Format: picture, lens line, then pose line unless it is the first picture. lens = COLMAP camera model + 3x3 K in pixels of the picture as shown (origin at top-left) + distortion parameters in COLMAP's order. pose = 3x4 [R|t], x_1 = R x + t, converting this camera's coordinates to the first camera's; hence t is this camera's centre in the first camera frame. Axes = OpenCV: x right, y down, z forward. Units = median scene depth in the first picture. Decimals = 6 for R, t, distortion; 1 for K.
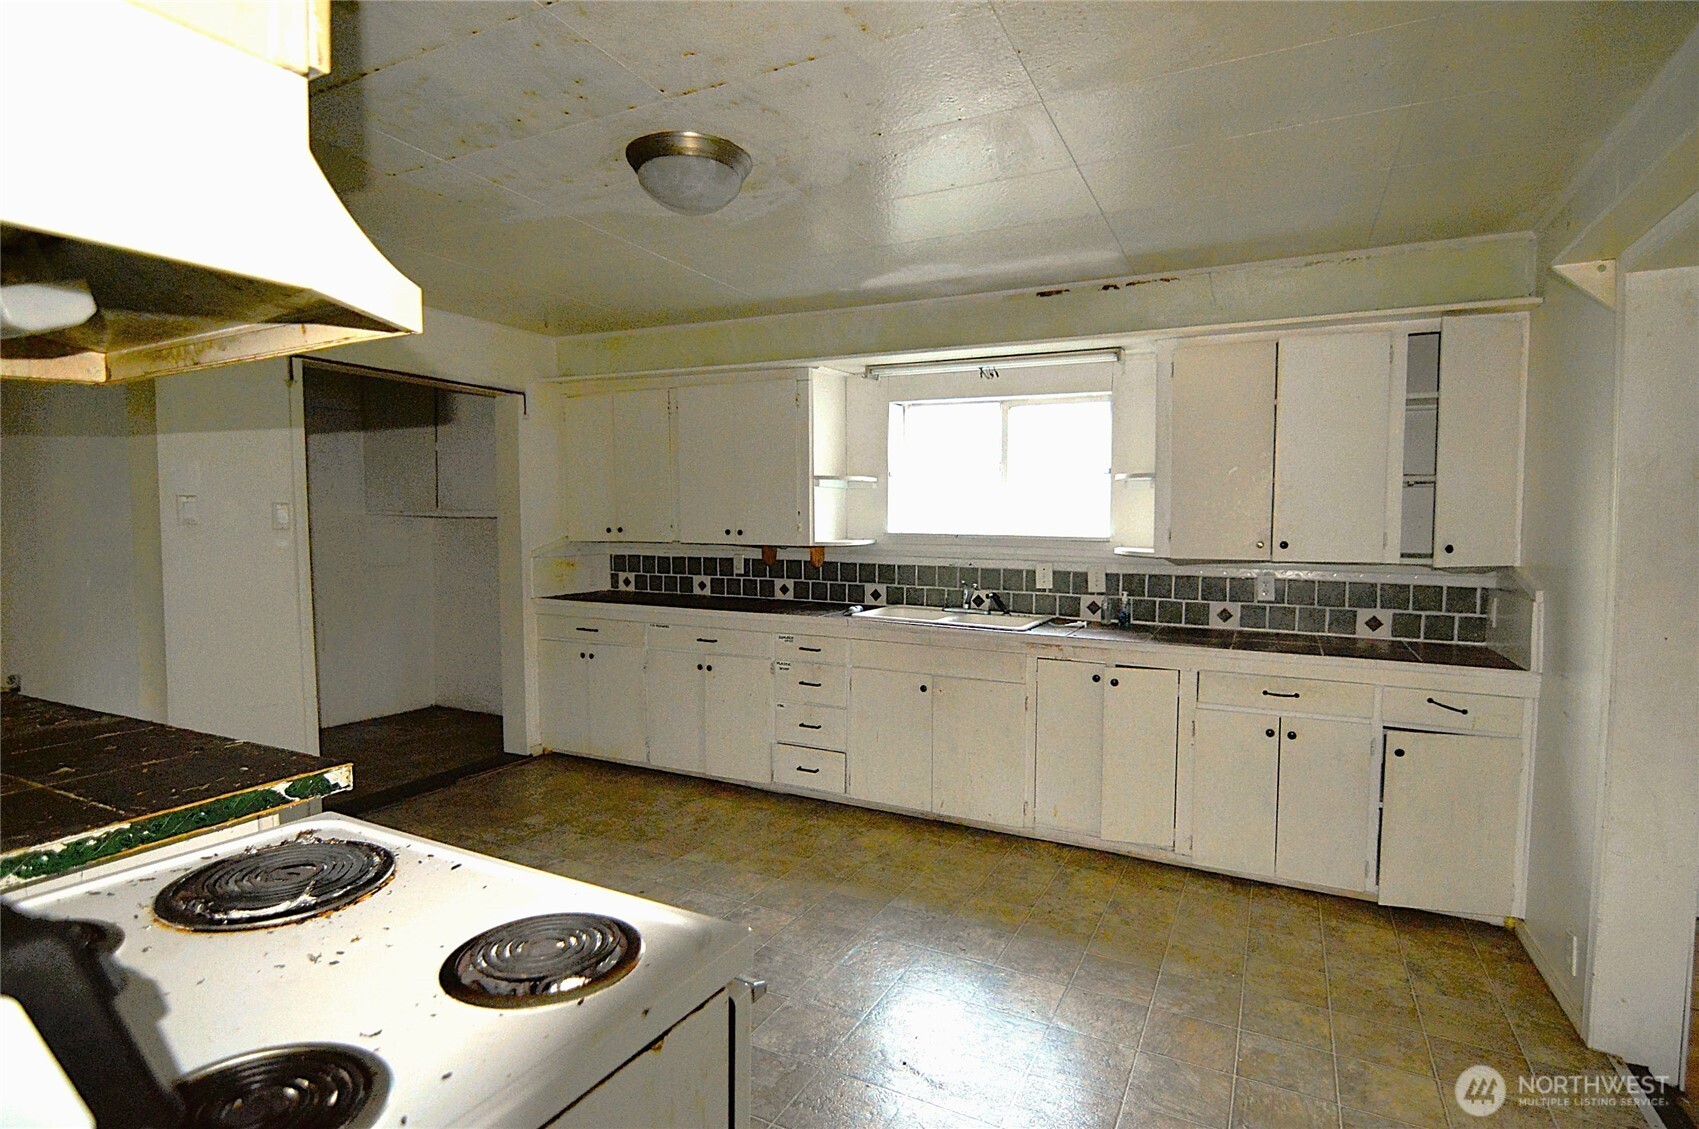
lens RADIAL K [[861.9, 0, 841.4], [0, 861.9, 571.6], [0, 0, 1]] dist [-0.001422, -0.011806]
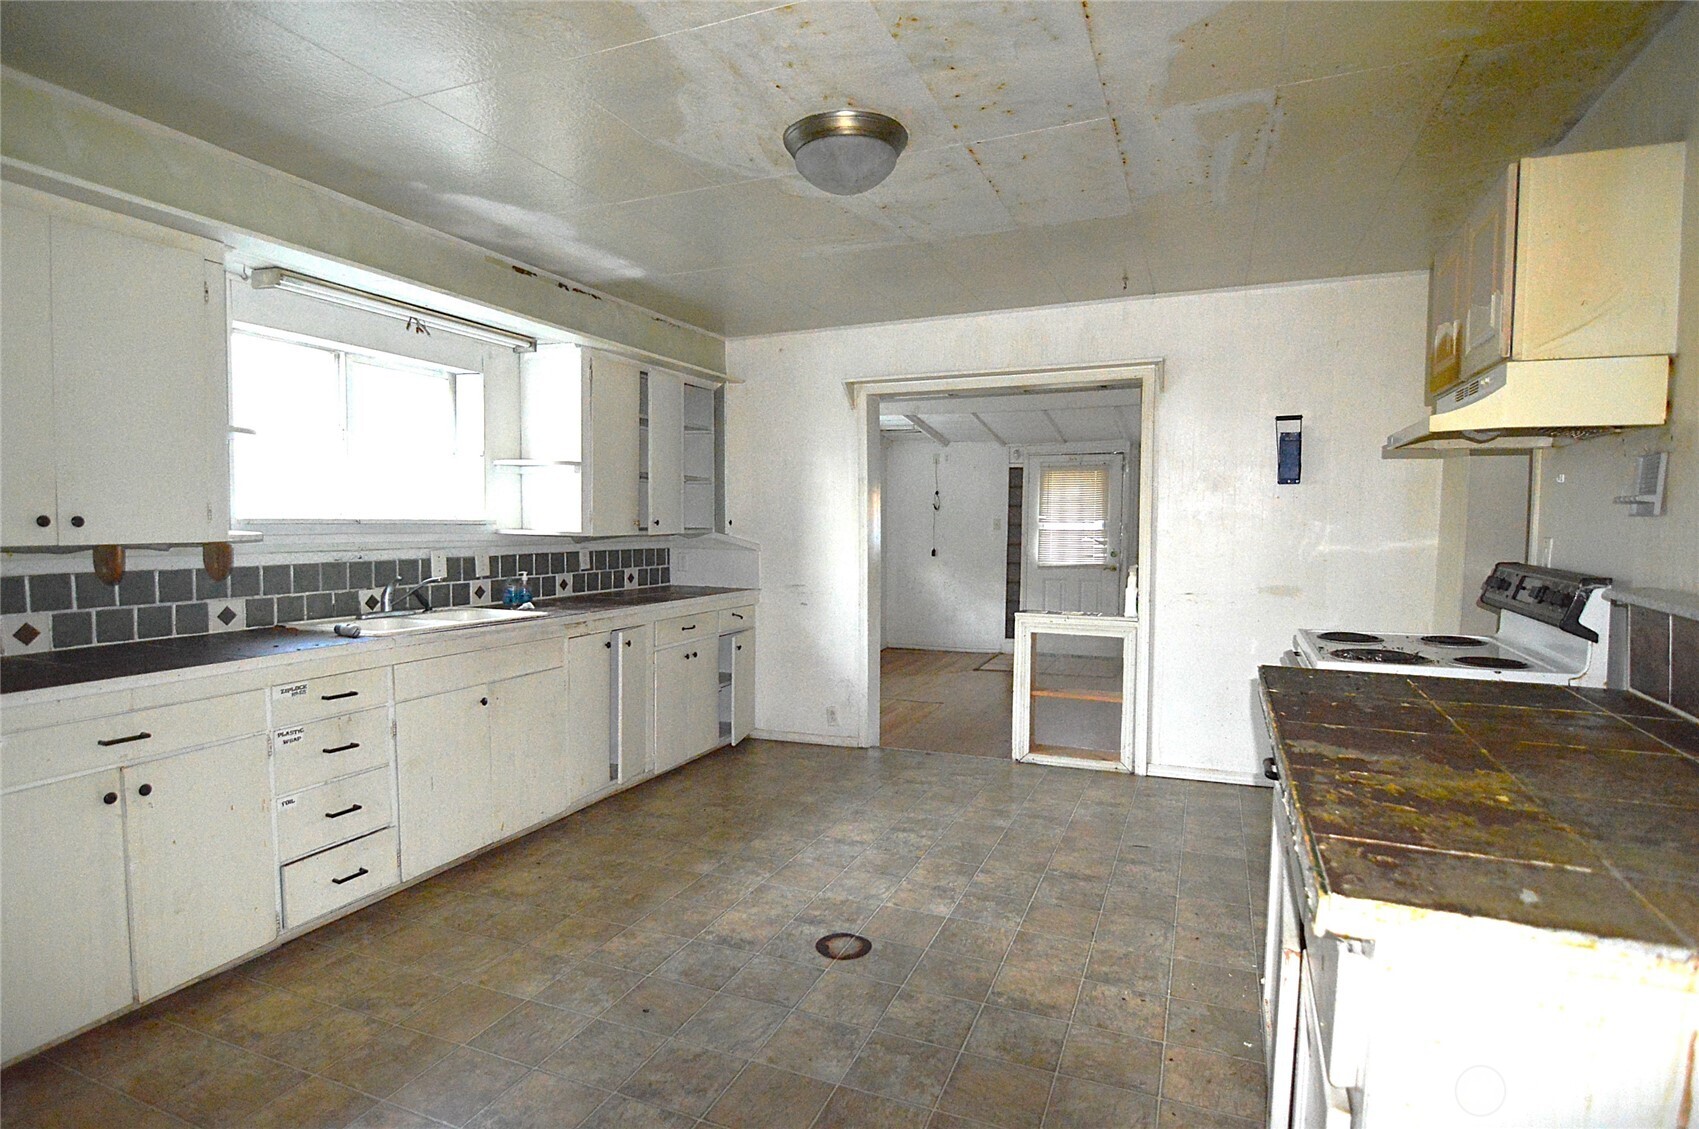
lens RADIAL K [[874.7, 0, 842.6], [0, 874.7, 572.3], [0, 0, 1]] dist [-0.000615, -0.013205]
pose [[-0.075107, -0.071114, 0.994637, -0.712023], [0.052702, 0.995777, 0.075175, -0.033200], [-0.995782, 0.058066, -0.071042, 0.648247]]
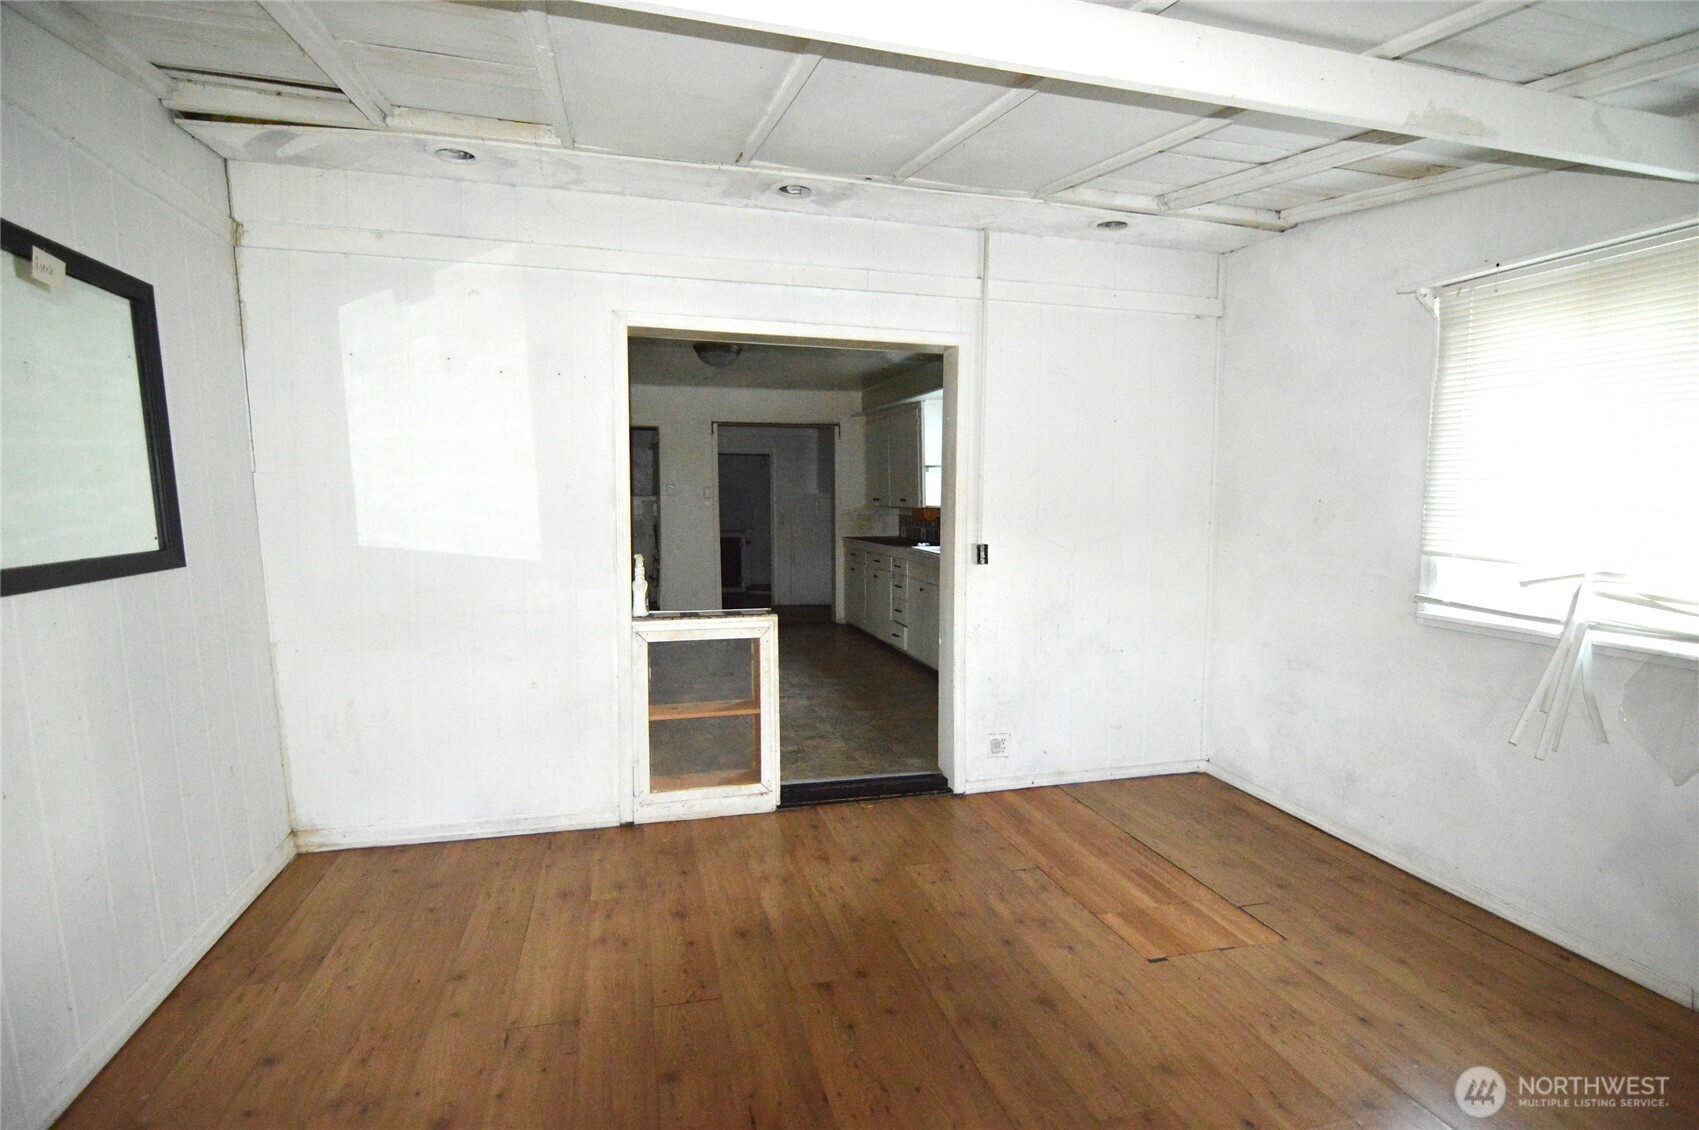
lens RADIAL K [[840.8, 0, 843.3], [0, 840.8, 574.0], [0, 0, 1]] dist [-0.005230, -0.011261]
pose [[0.666583, 0.061043, -0.742927, 1.137833], [-0.040313, 0.998135, 0.045842, 0.031264], [0.744340, -0.000608, 0.667801, -0.216586]]
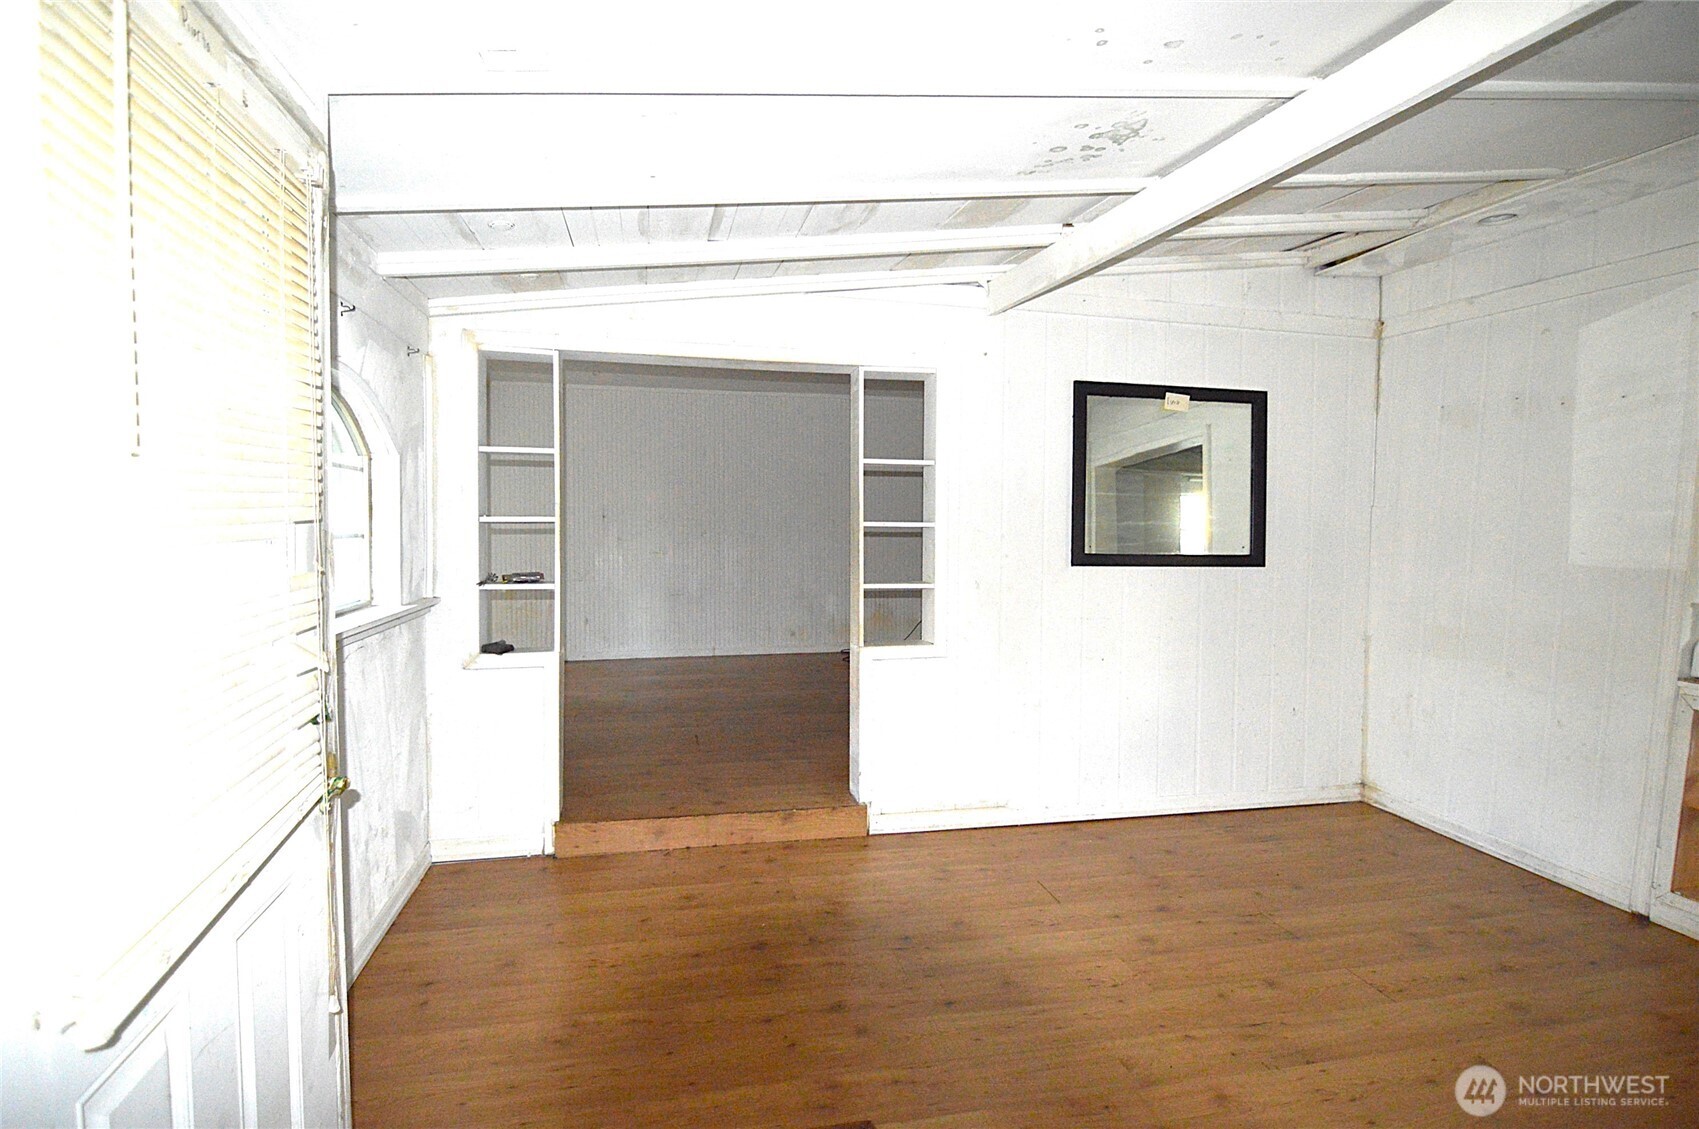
lens RADIAL K [[840.8, 0, 843.3], [0, 840.8, 573.5], [0, 0, 1]] dist [-0.005230, -0.011261]
pose [[-0.768921, 0.022538, -0.638946, 1.352090], [-0.062105, 0.992019, 0.109730, 0.004879], [0.636320, 0.124055, -0.761385, 0.265572]]
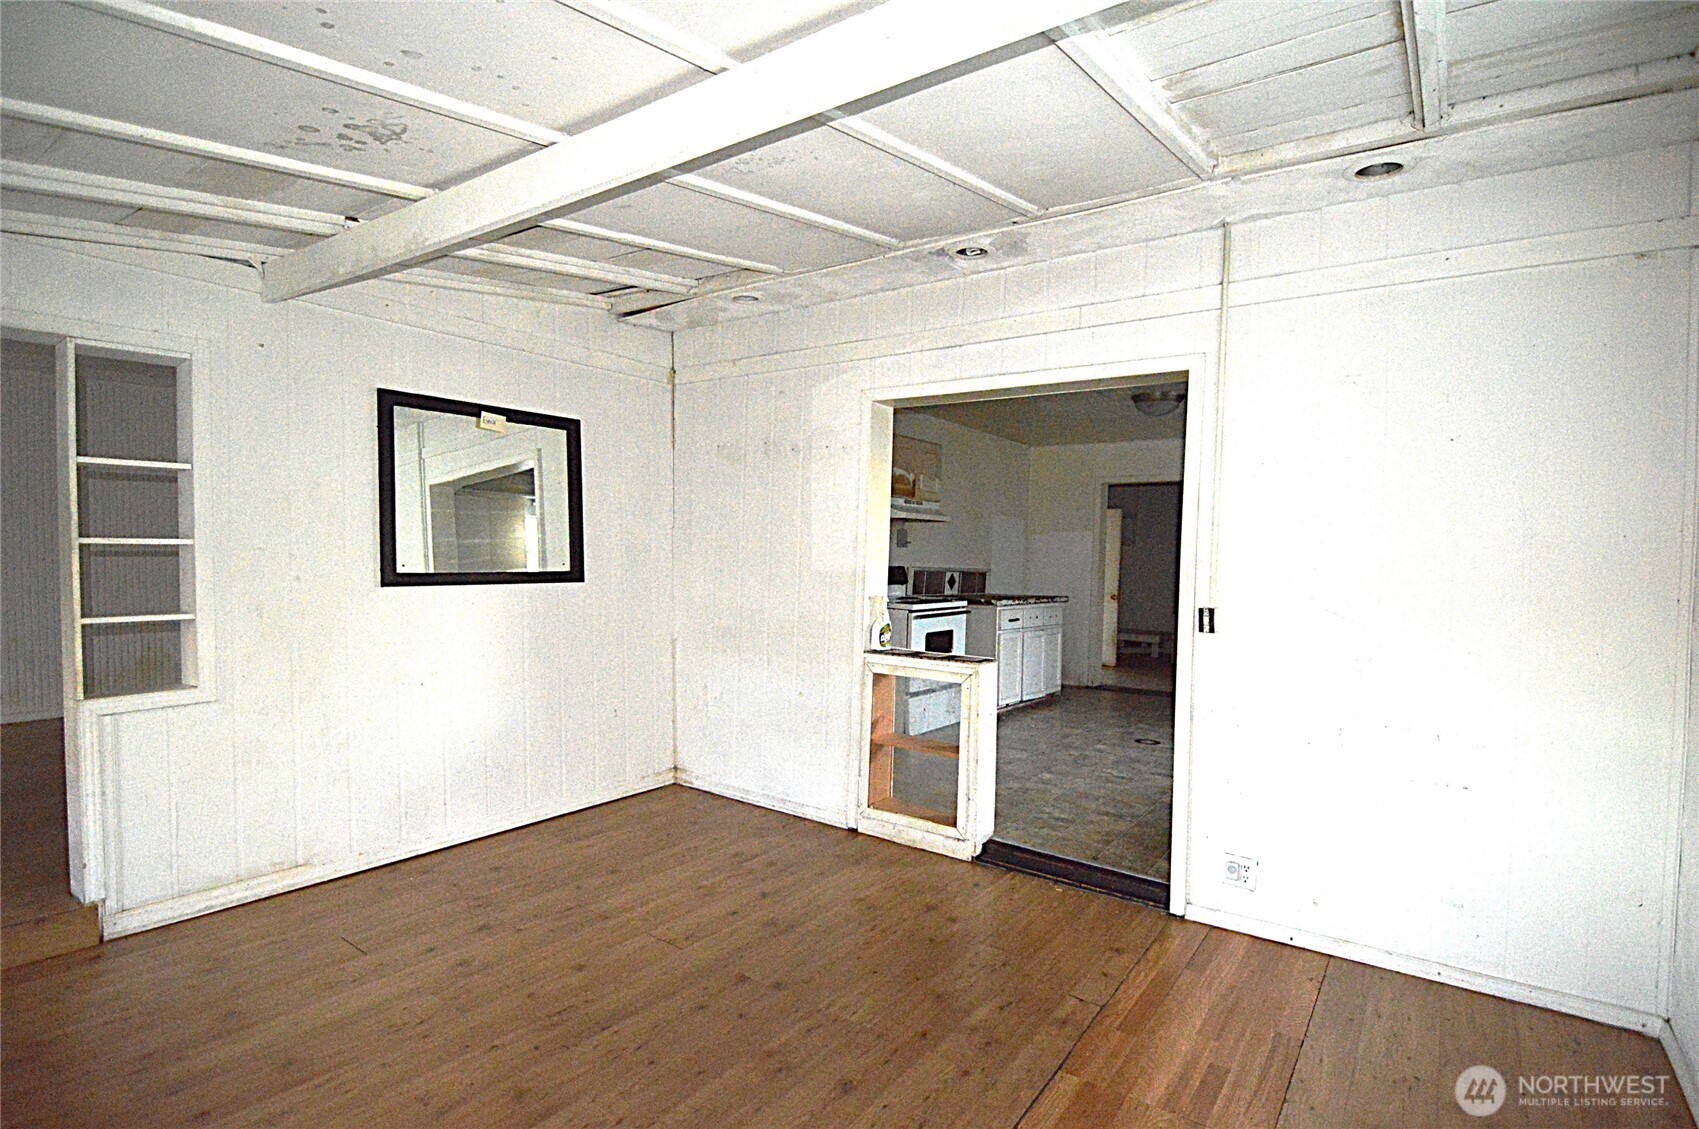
lens RADIAL K [[833.3, 0, 843.0], [0, 833.3, 573.6], [0, 0, 1]] dist [-0.001537, -0.013275]
pose [[-0.159246, 0.016245, -0.987105, 1.331596], [-0.077686, 0.996558, 0.028933, 0.007918], [0.984178, 0.081291, -0.157436, 0.317266]]
